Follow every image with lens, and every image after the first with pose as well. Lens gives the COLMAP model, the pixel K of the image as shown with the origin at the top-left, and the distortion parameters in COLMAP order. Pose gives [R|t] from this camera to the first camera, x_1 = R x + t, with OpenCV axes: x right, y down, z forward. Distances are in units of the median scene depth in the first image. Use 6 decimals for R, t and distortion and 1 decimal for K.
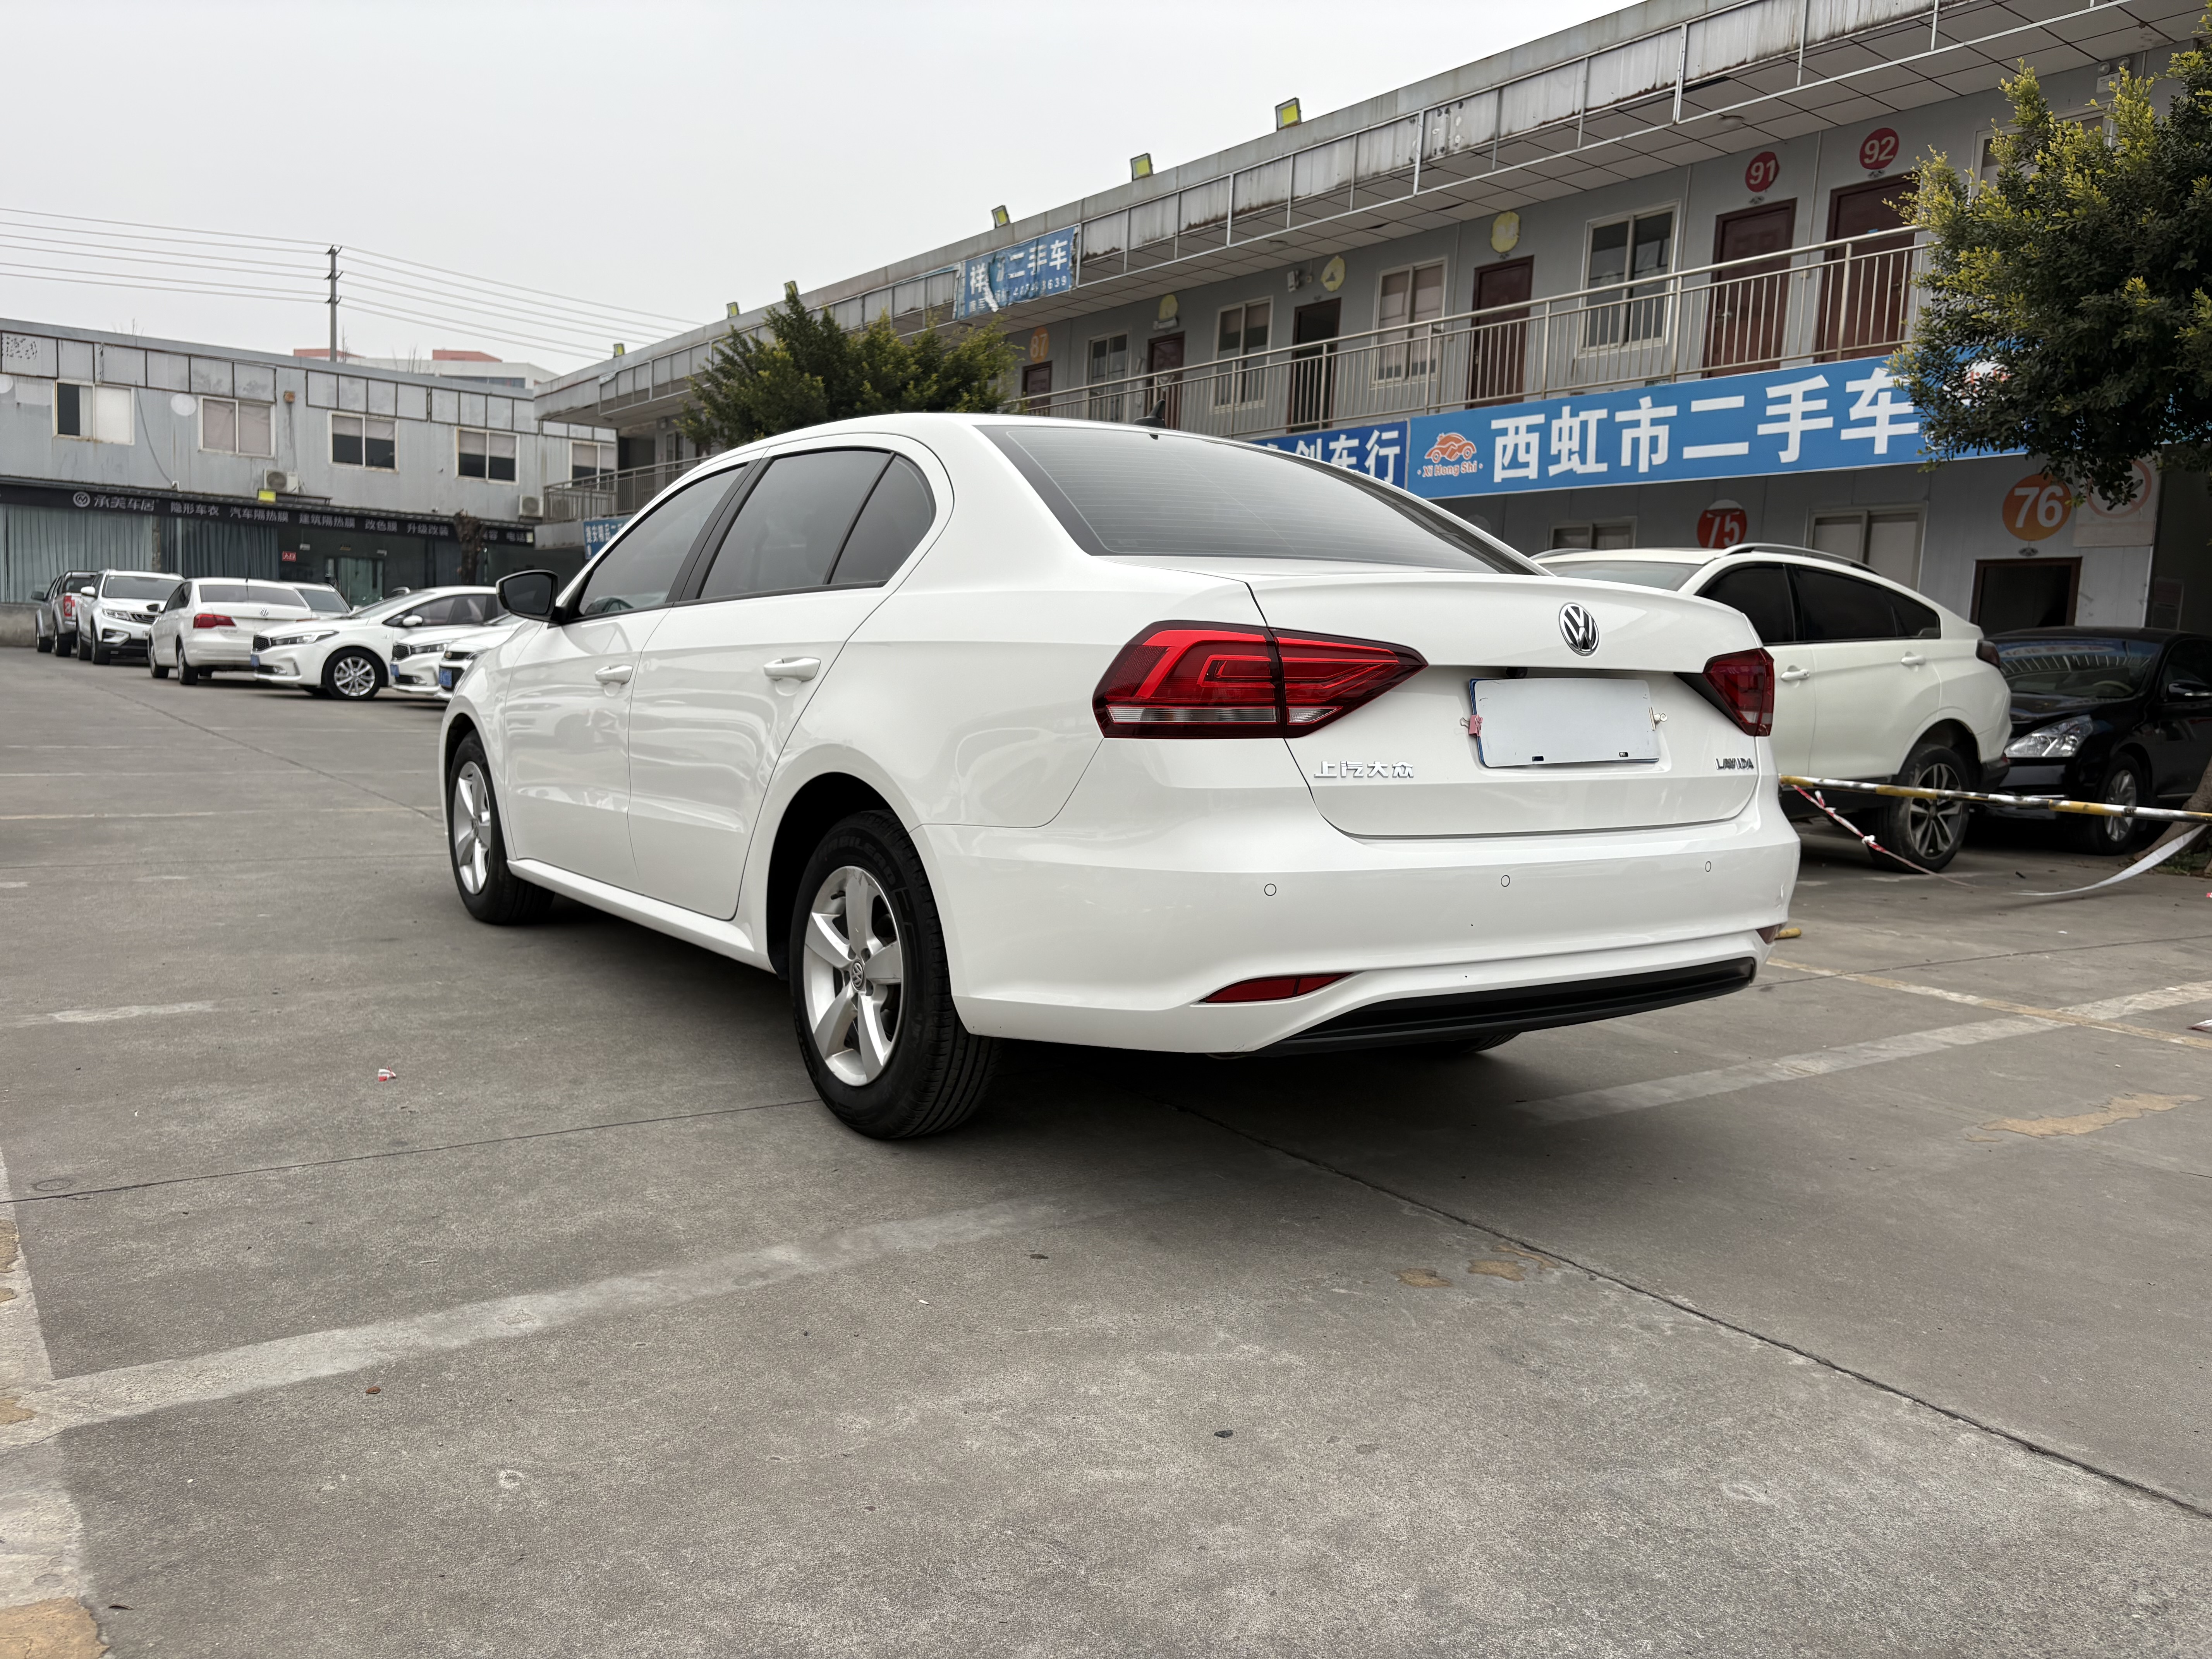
lens RADIAL K [[1677.6, 0, 1106.0], [0, 1677.6, 829.5], [0, 0, 1]] dist [0.018814, 0.001623]
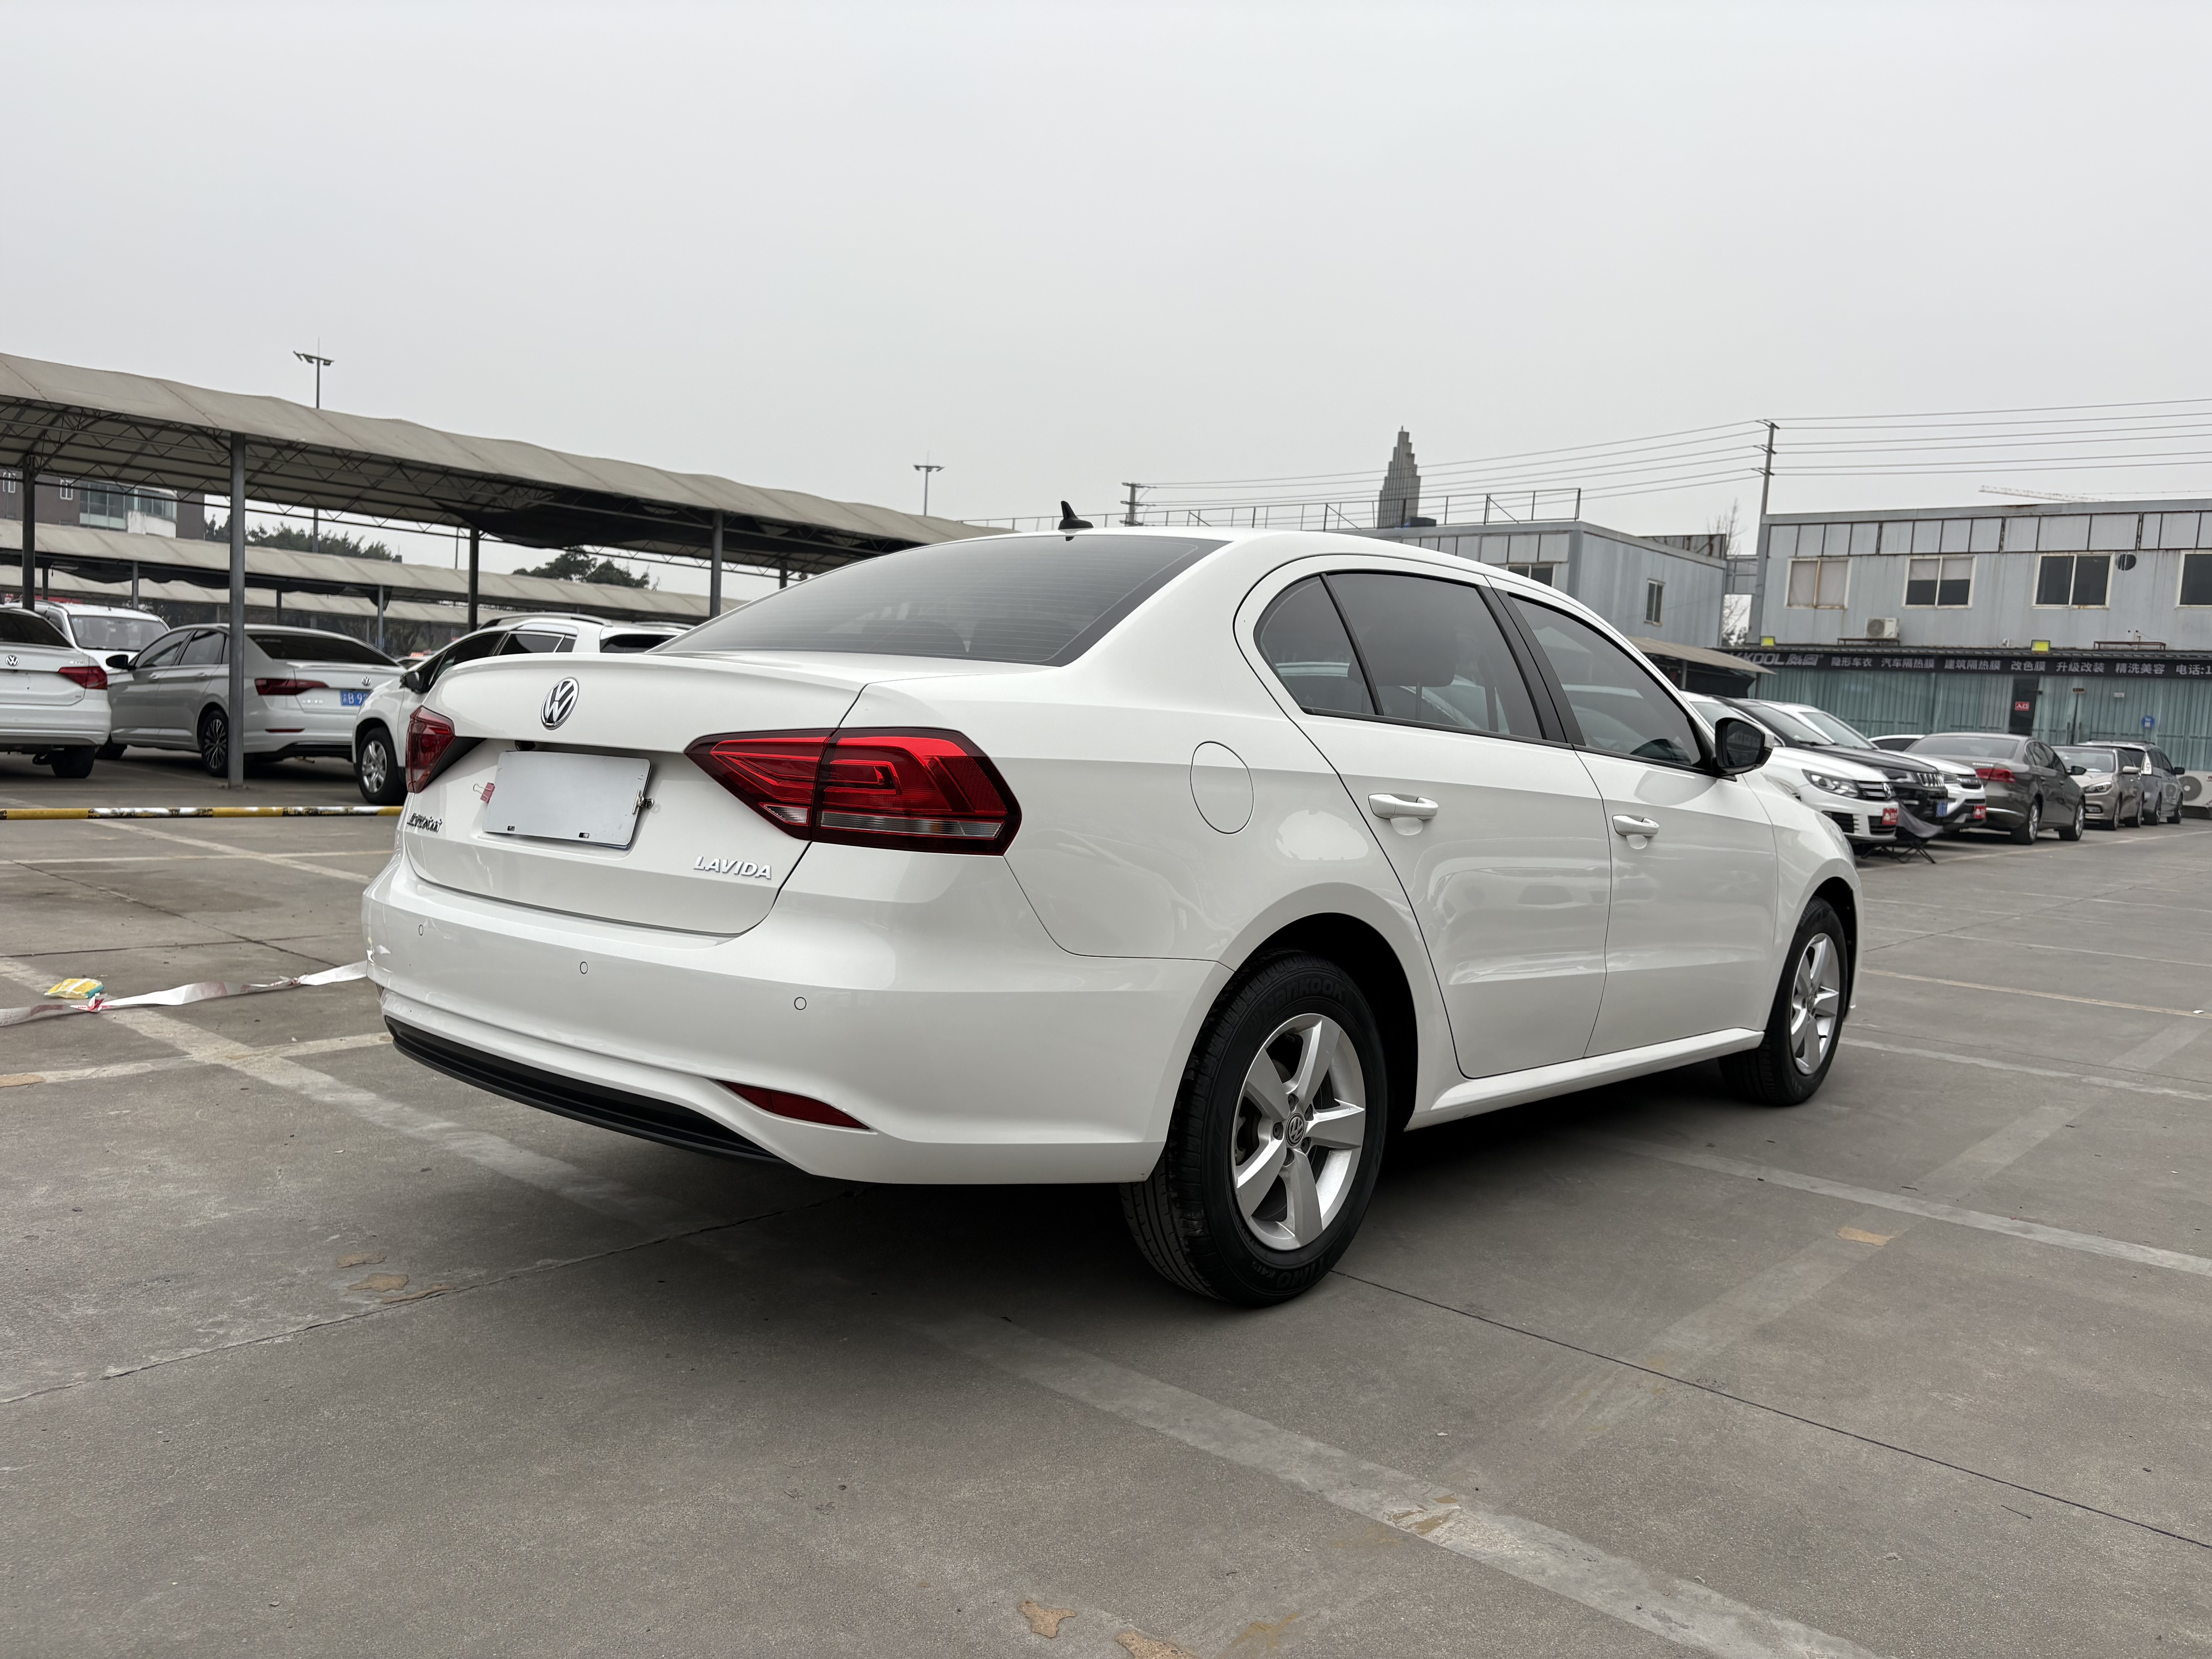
lens RADIAL K [[1674.5, 0, 1106.0], [0, 1674.5, 829.5], [0, 0, 1]] dist [0.057075, -0.064878]
pose [[0.245802, 0.034382, -0.968710, 1.292842], [-0.142718, 0.989763, -0.001084, -0.088366], [0.958756, 0.138519, 0.248192, 1.050206]]
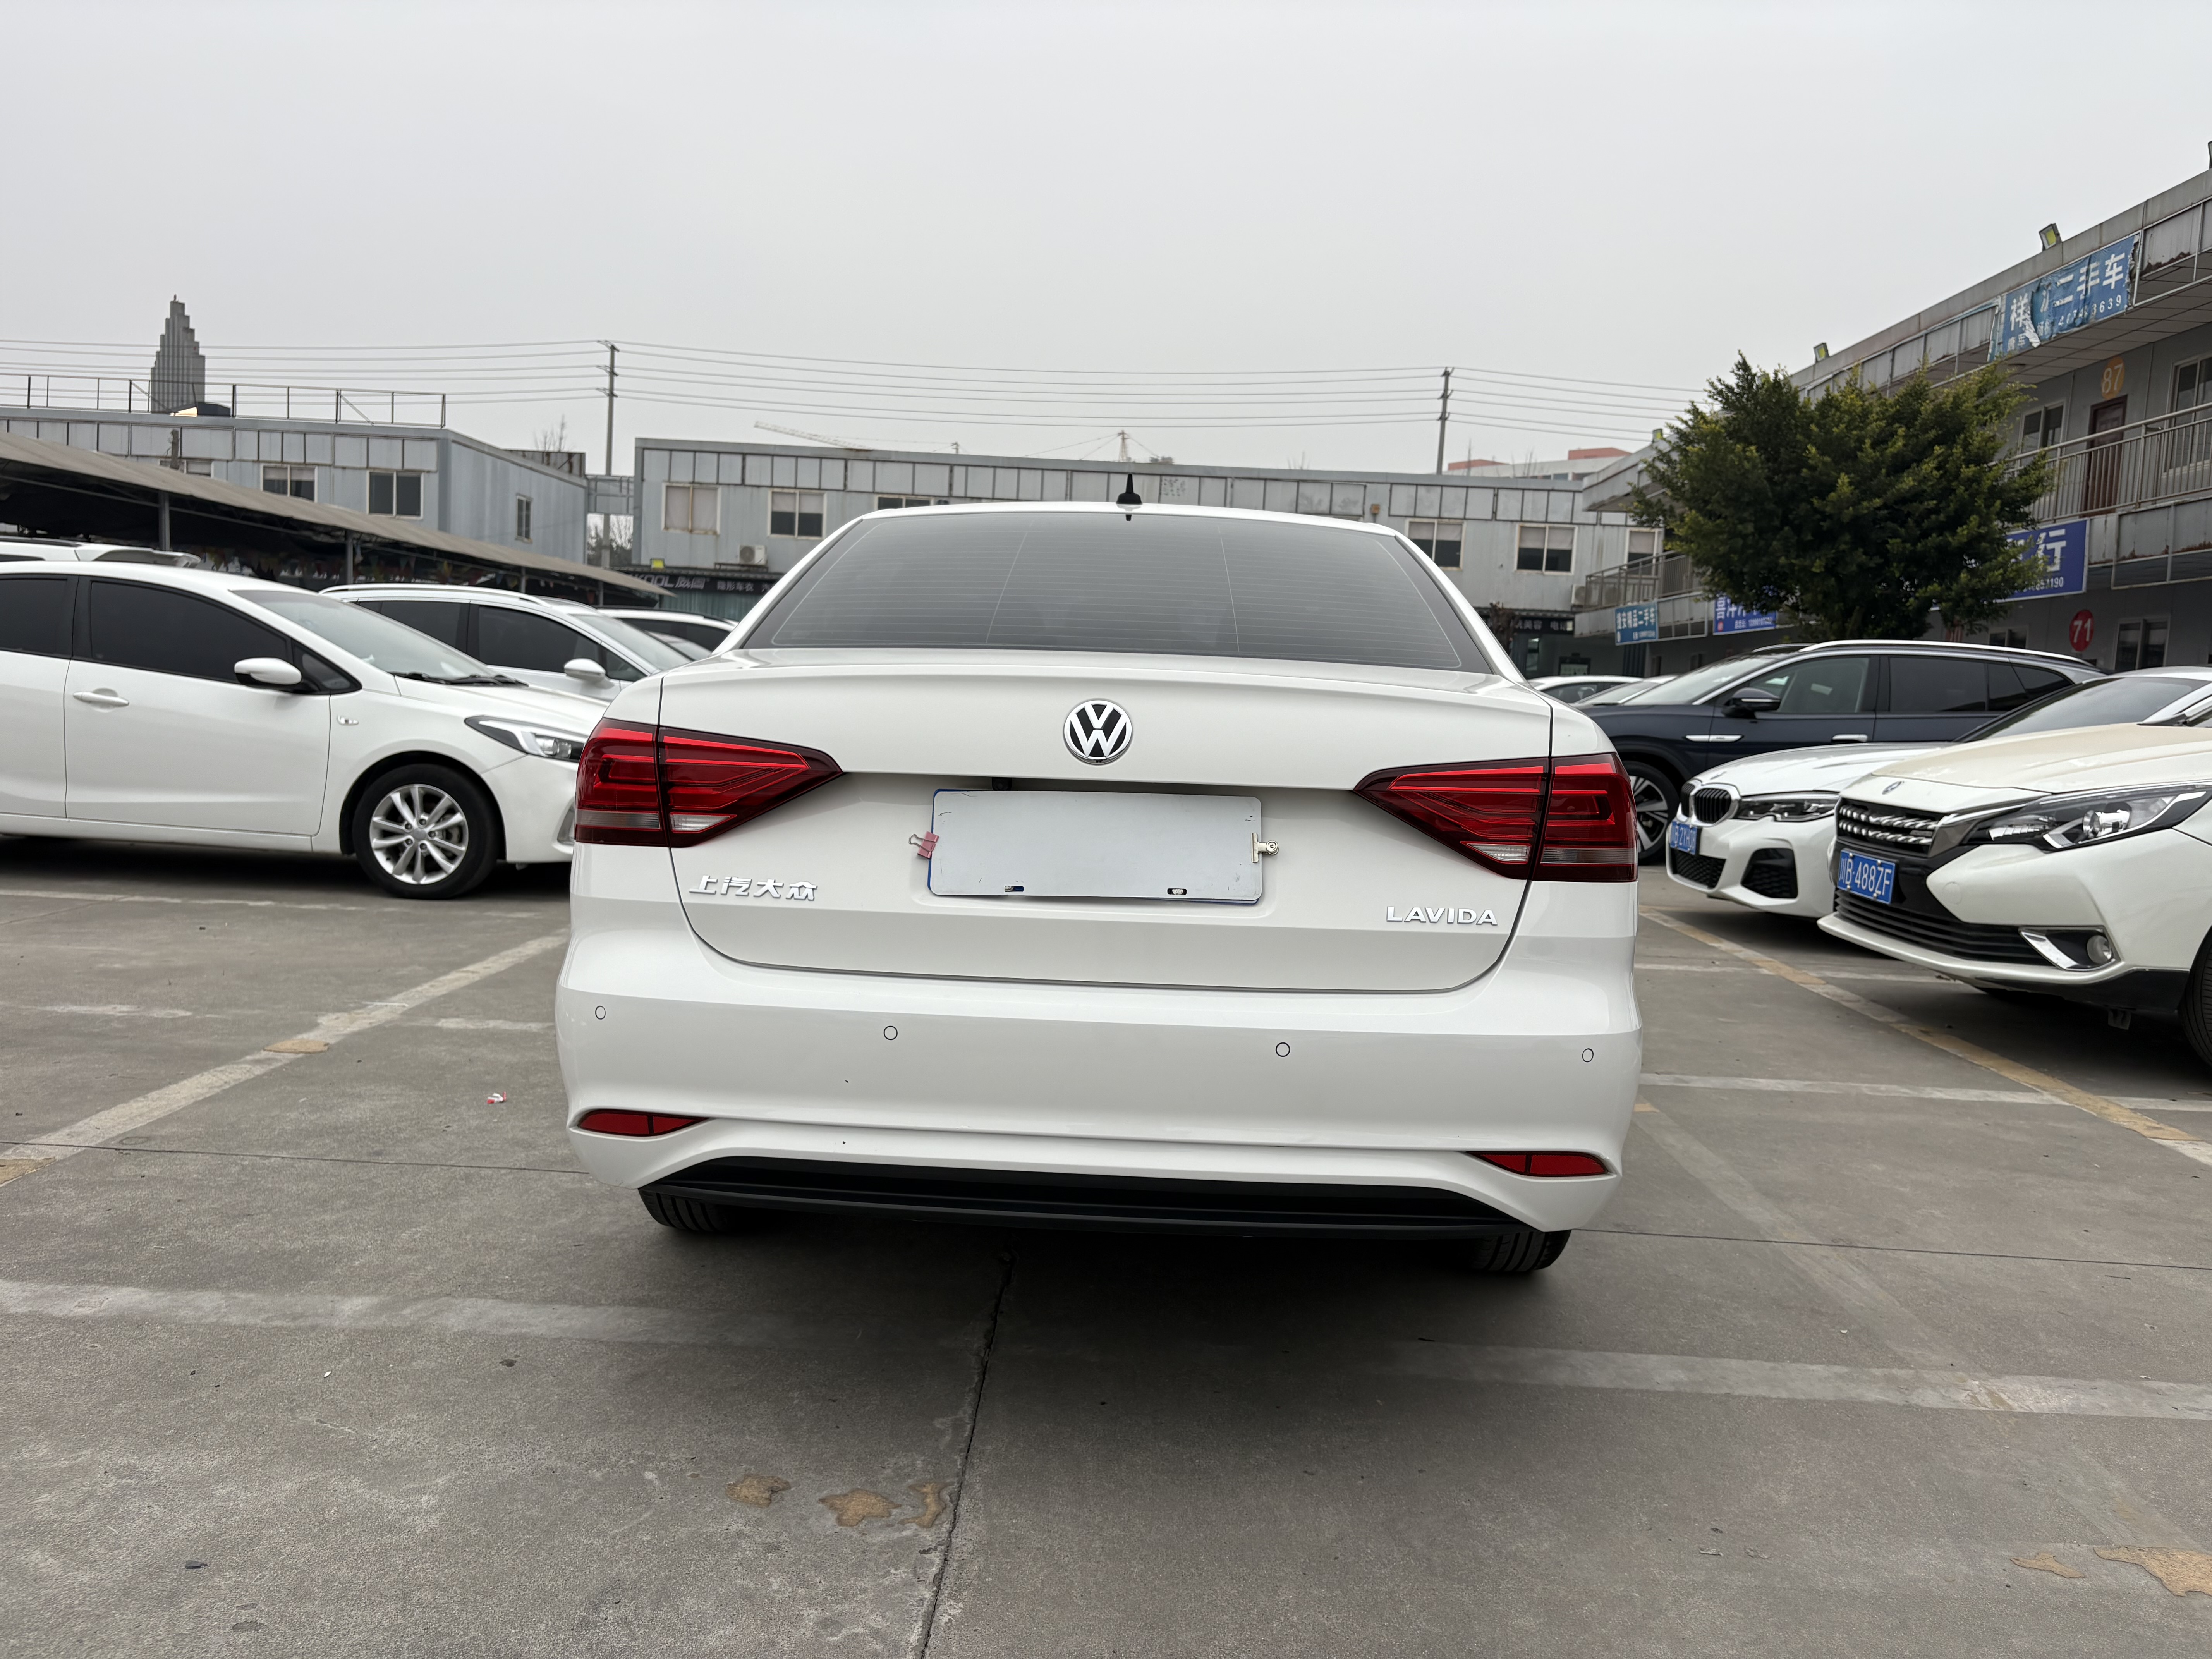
lens RADIAL K [[1674.5, 0, 1106.0], [0, 1674.5, 829.5], [0, 0, 1]] dist [0.057075, -0.064878]
pose [[0.800038, 0.041710, -0.598498, 0.745424], [-0.071837, 0.997063, -0.026540, -0.050168], [0.595633, 0.064228, 0.800684, 0.362229]]
